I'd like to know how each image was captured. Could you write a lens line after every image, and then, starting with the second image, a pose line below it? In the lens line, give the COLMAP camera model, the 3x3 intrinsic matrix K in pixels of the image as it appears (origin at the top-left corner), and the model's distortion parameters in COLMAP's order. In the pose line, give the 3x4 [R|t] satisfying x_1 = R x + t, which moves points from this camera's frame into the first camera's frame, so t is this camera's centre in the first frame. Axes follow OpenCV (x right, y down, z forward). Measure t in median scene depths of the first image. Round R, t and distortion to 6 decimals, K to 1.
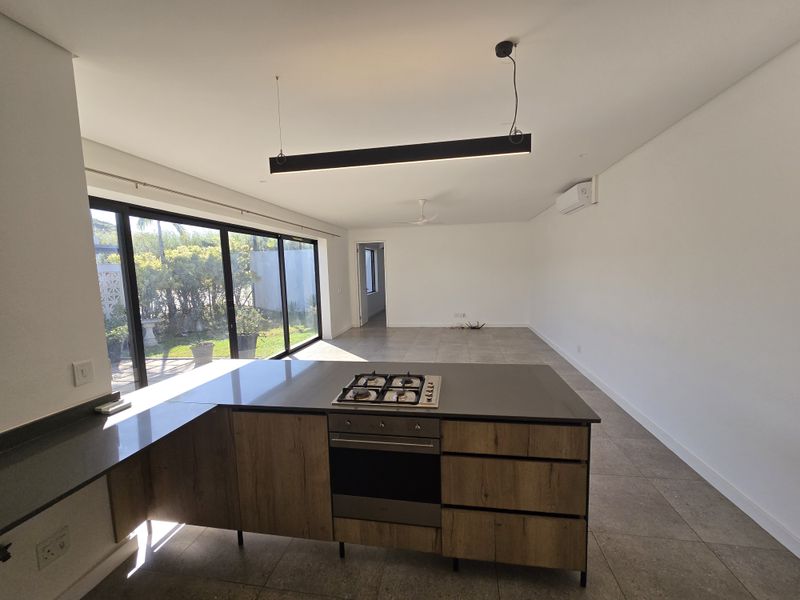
lens RADIAL K [[324.1, 0, 400.0], [0, 324.1, 300.0], [0, 0, 1]] dist [0.000915, 0.000071]
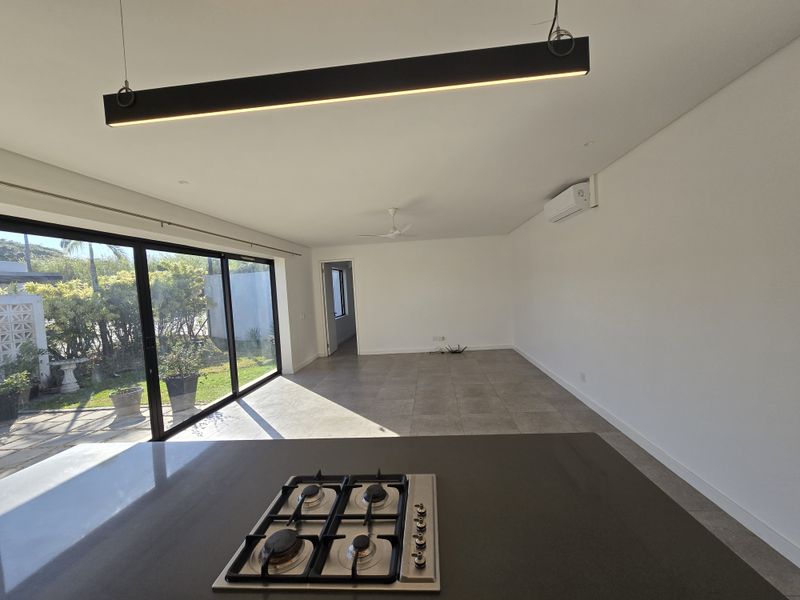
lens RADIAL K [[324.1, 0, 400.0], [0, 324.1, 300.0], [0, 0, 1]] dist [0.000915, 0.000071]
pose [[0.996148, -0.033311, 0.081118, 0.008174], [0.038136, 0.997549, -0.058674, -0.013507], [-0.078965, 0.061541, 0.994976, 0.119528]]
